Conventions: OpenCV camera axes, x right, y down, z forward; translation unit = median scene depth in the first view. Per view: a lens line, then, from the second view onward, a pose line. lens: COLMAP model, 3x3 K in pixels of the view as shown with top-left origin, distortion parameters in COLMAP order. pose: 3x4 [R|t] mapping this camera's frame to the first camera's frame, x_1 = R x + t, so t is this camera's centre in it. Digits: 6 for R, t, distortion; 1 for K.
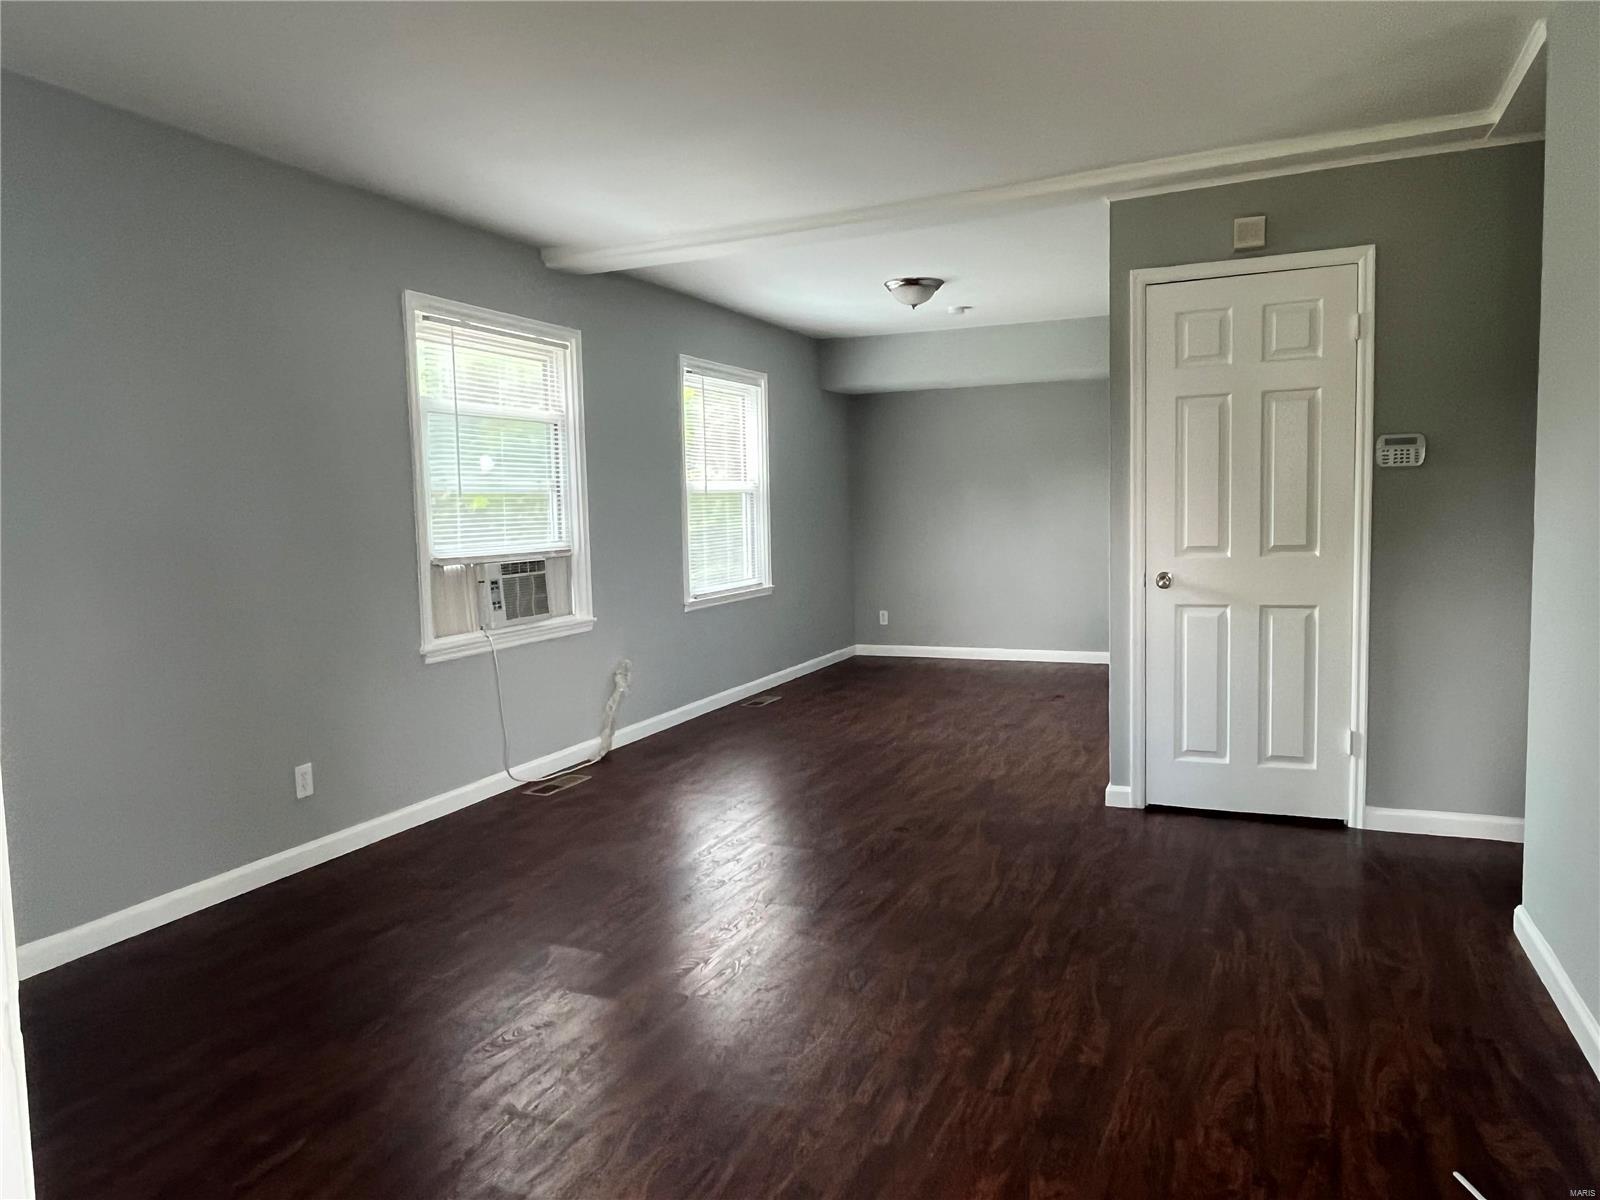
lens RADIAL K [[1049.5, 0, 800.0], [0, 1049.5, 600.0], [0, 0, 1]] dist [-0.002443, 0.002646]
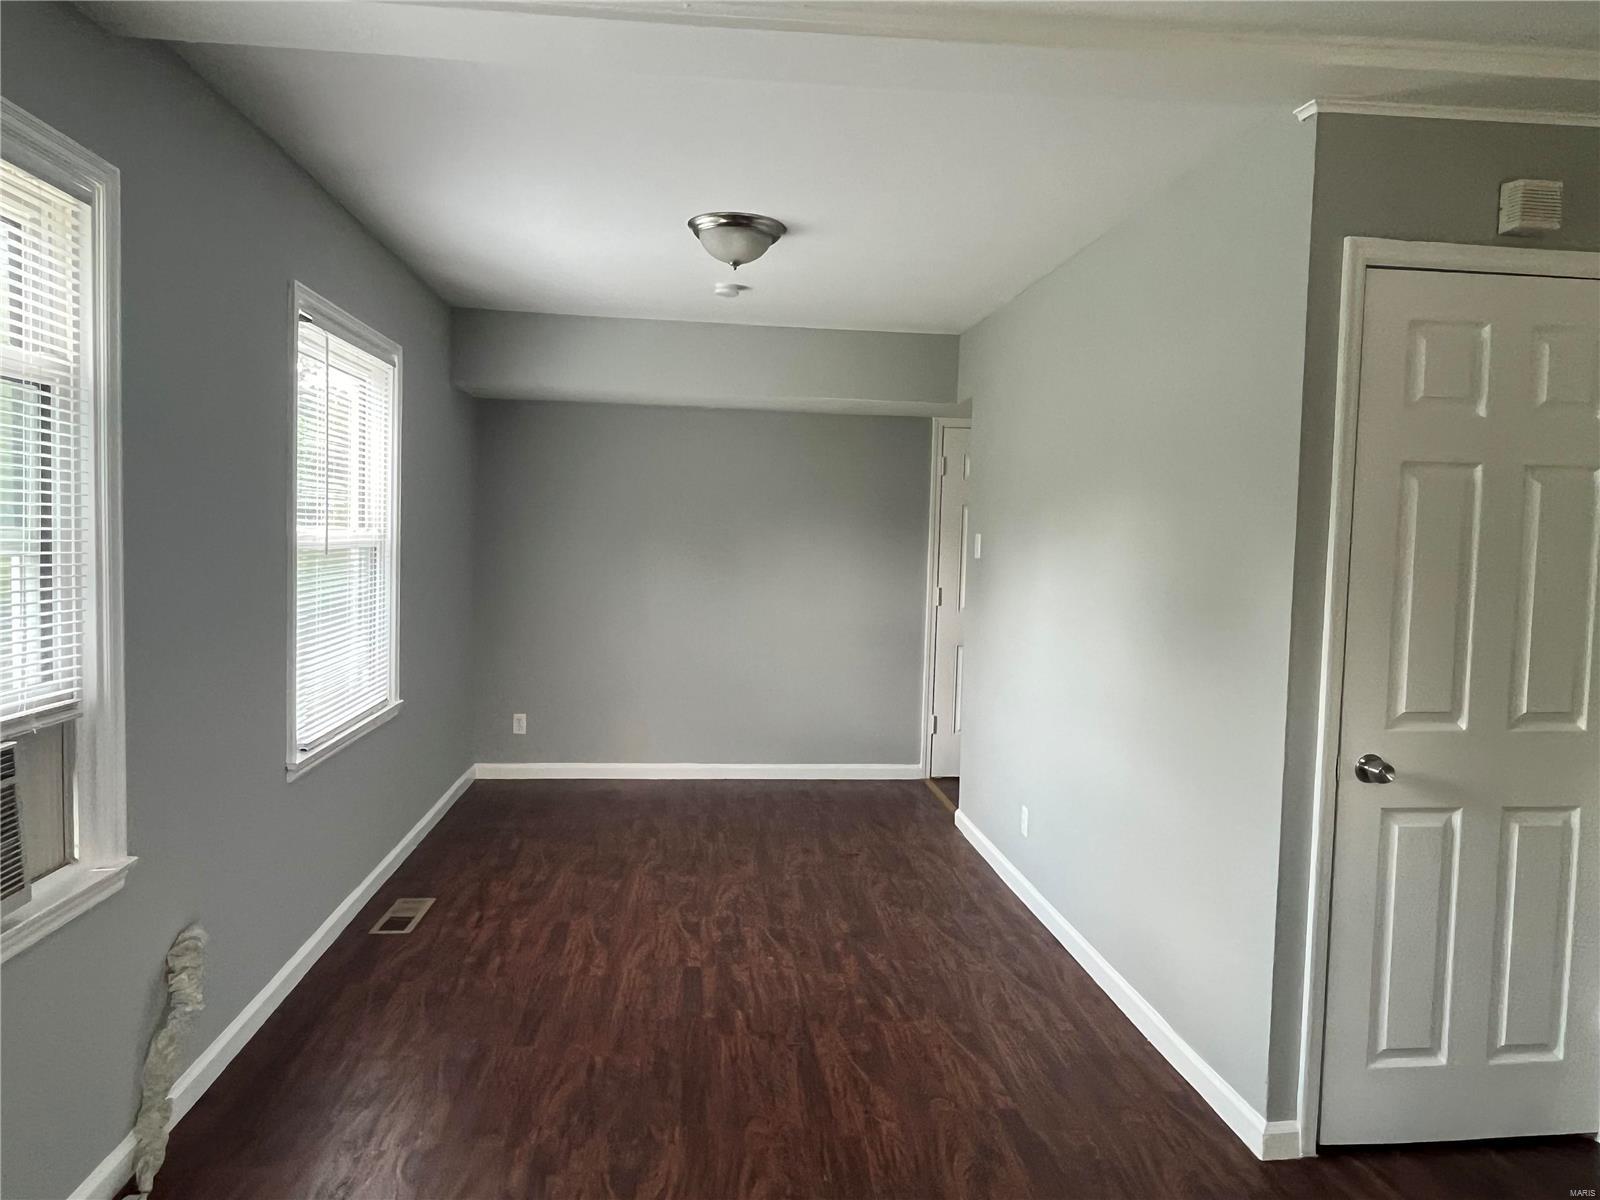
lens RADIAL K [[1049.5, 0, 800.0], [0, 1049.5, 600.0], [0, 0, 1]] dist [-0.002443, 0.002646]
pose [[0.866156, 0.016118, 0.499514, -0.182495], [-0.002011, 0.999584, -0.028768, -0.077634], [-0.499770, 0.023913, 0.865828, 0.523923]]
